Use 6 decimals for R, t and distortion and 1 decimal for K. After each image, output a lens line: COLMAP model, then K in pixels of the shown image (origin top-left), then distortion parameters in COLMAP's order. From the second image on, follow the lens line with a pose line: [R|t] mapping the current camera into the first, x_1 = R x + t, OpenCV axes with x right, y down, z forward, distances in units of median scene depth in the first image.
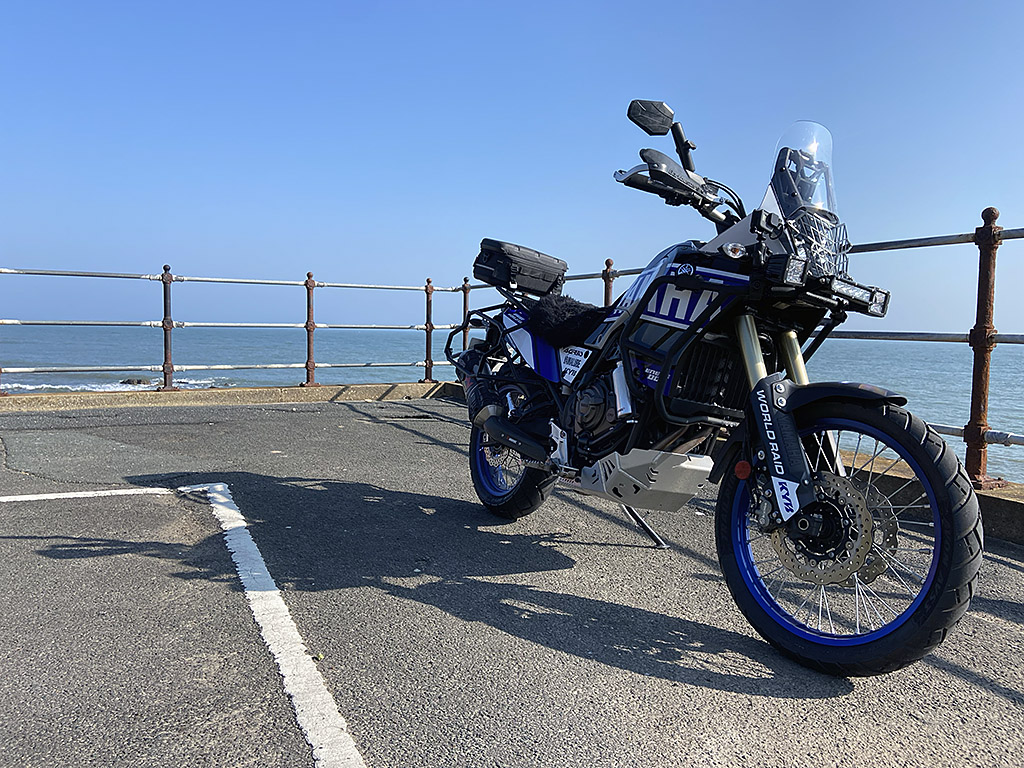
lens RADIAL K [[768.9, 0, 510.8], [0, 768.9, 377.0], [0, 0, 1]] dist [0.127370, -0.150123]
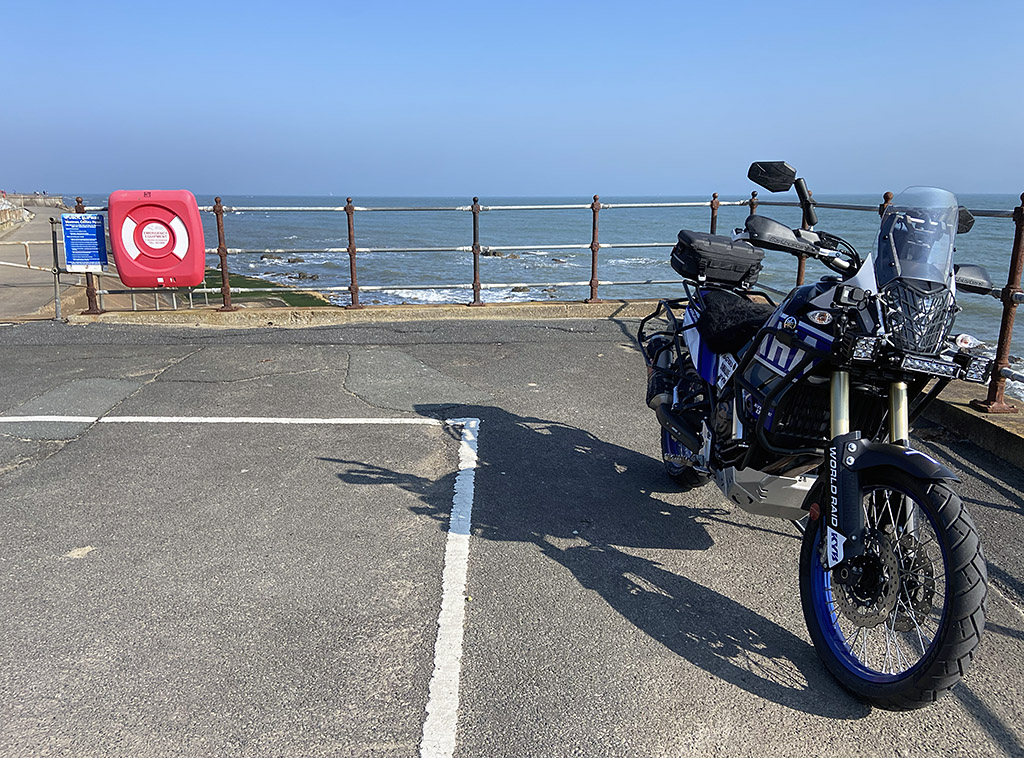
lens RADIAL K [[776.7, 0, 510.2], [0, 776.7, 372.8], [0, 0, 1]] dist [0.134459, -0.164563]
pose [[0.910282, 0.074411, -0.407246, 0.304103], [-0.008183, 0.986756, 0.162008, -0.230232], [0.413907, -0.144140, 0.898835, -0.167918]]
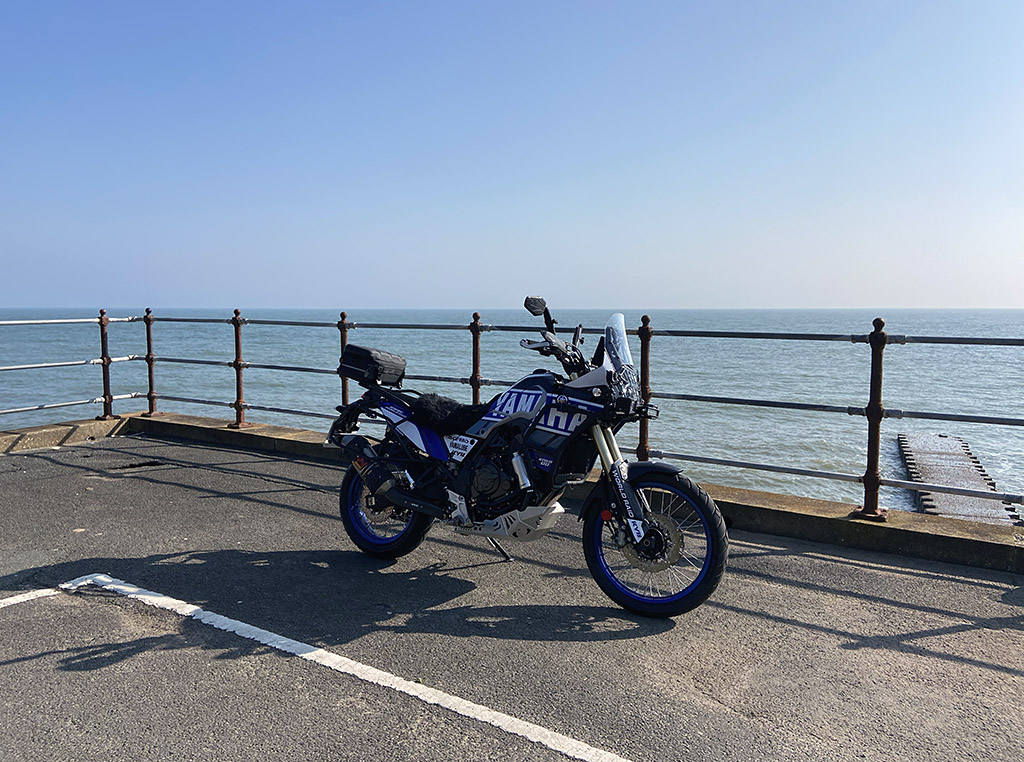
lens RADIAL K [[776.7, 0, 510.2], [0, 776.7, 374.8], [0, 0, 1]] dist [0.134459, -0.164563]
pose [[0.855104, -0.062866, 0.514631, -0.688665], [0.046155, 0.997911, 0.045211, -0.255059], [-0.516398, -0.014907, 0.856219, -0.359839]]
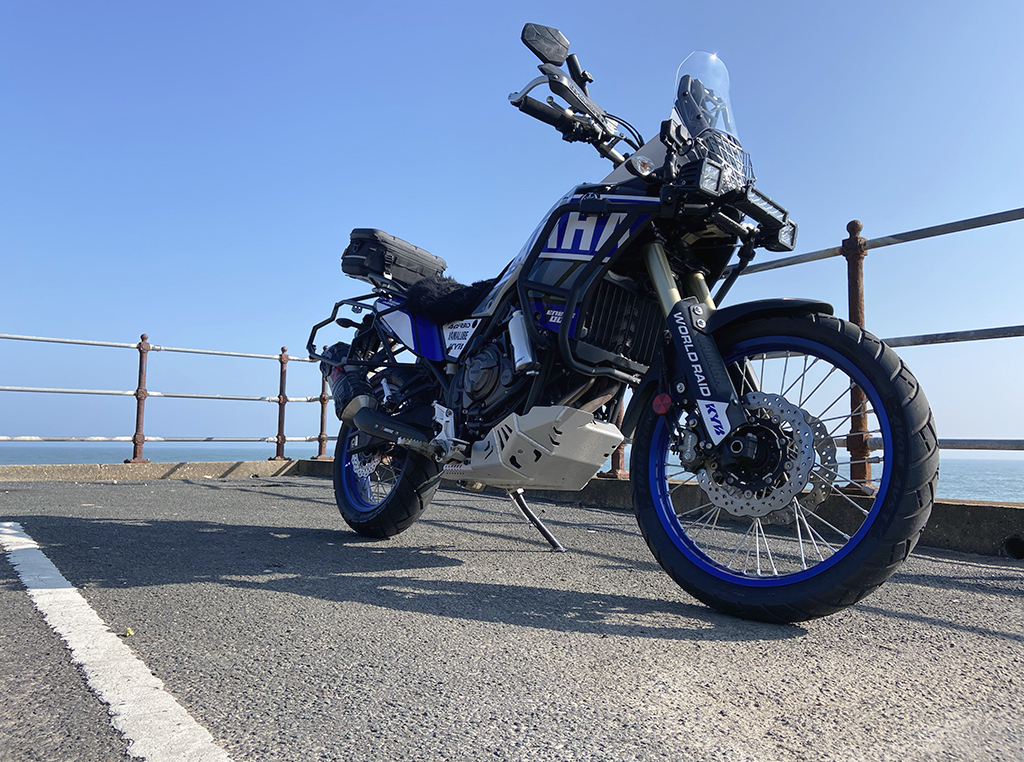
lens RADIAL K [[776.7, 0, 510.2], [0, 776.7, 374.8], [0, 0, 1]] dist [0.134459, -0.164563]
pose [[0.983812, 0.010879, 0.178874, -0.024834], [0.016303, 0.988583, -0.149790, 0.188784], [-0.178462, 0.150282, 0.972403, 0.146614]]
